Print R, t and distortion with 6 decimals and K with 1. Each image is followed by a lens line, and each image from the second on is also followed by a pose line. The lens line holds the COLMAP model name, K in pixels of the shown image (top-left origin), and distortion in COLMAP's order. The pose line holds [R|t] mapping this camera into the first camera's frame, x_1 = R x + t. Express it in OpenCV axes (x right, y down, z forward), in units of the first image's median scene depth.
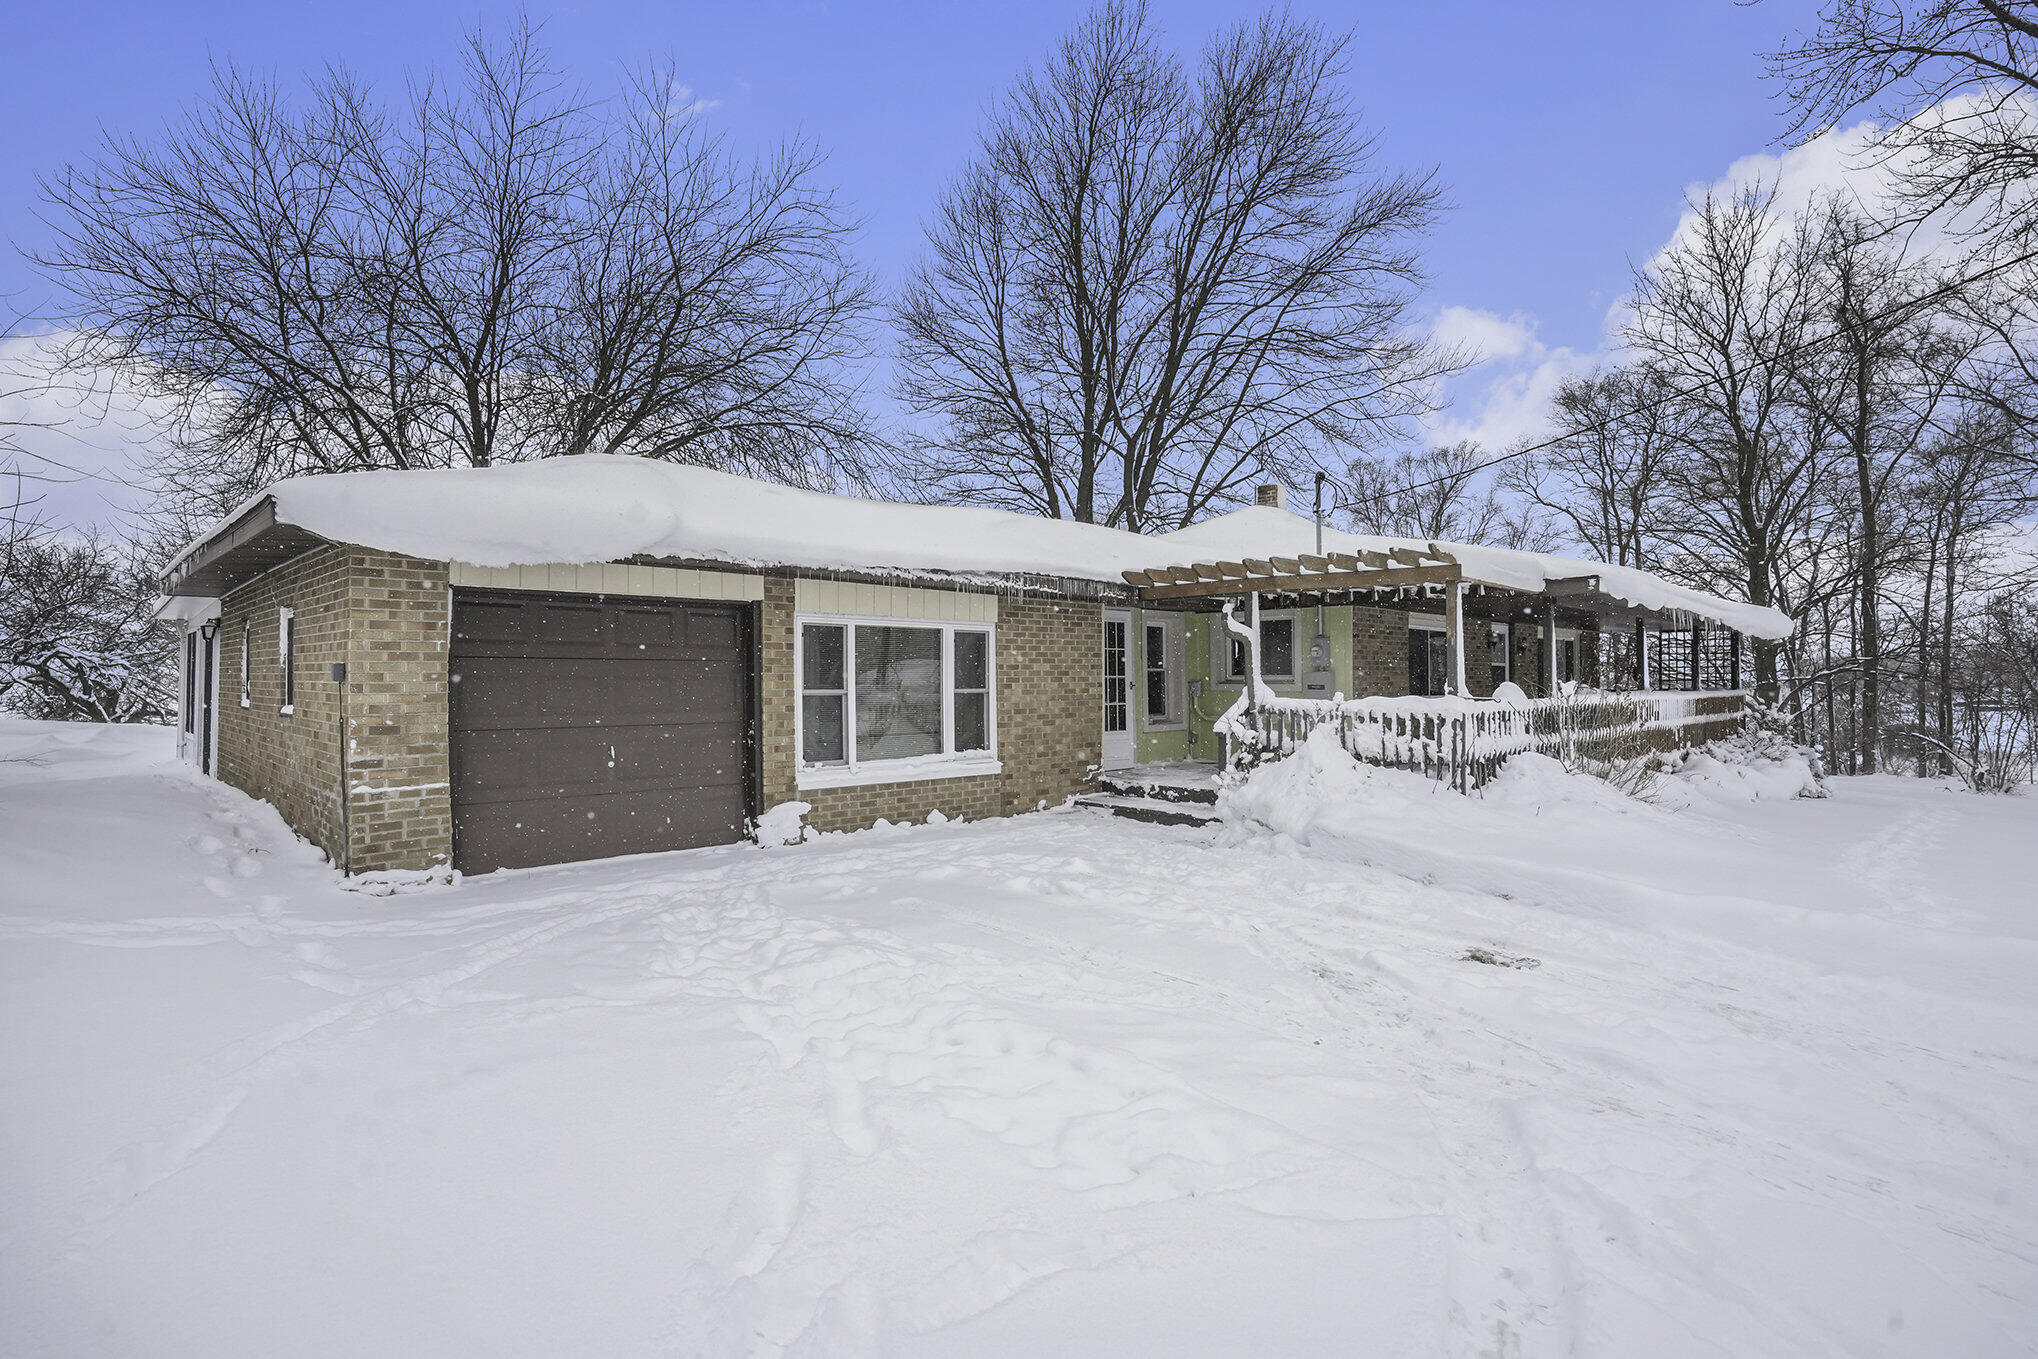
lens RADIAL K [[1013.0, 0, 1015.3], [0, 1013.0, 655.9], [0, 0, 1]] dist [-0.001996, 0.000077]
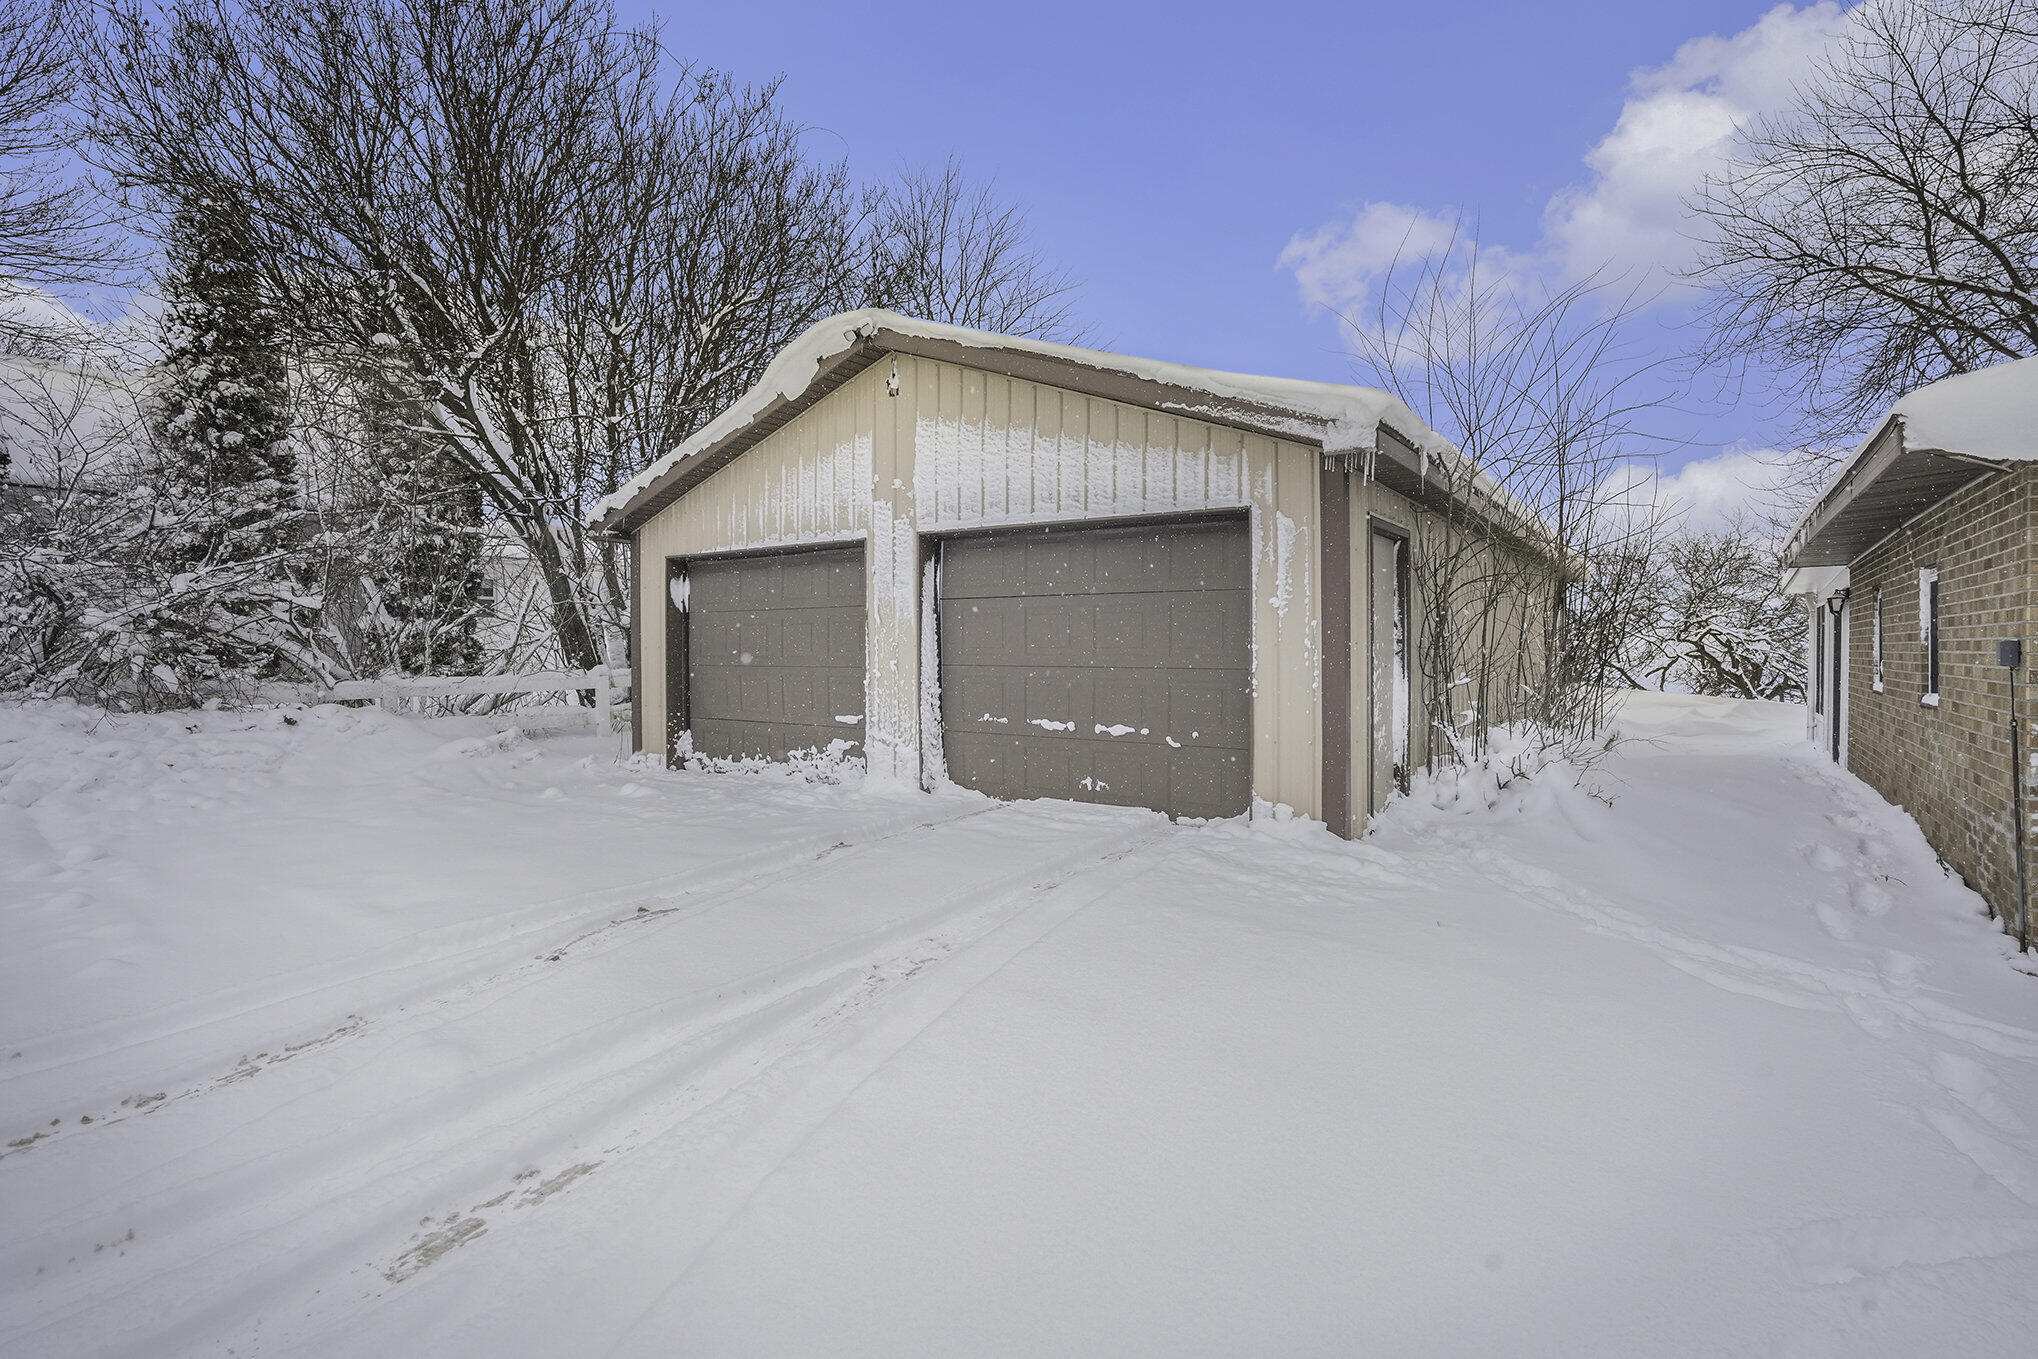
lens RADIAL K [[975.5, 0, 1019.0], [0, 975.5, 679.5], [0, 0, 1]] dist [-0.043035, 0.019377]
pose [[0.176456, 0.020750, -0.984090, -0.095973], [0.032122, 0.999124, 0.026827, -0.003641], [0.983784, -0.036345, 0.175635, 0.143305]]
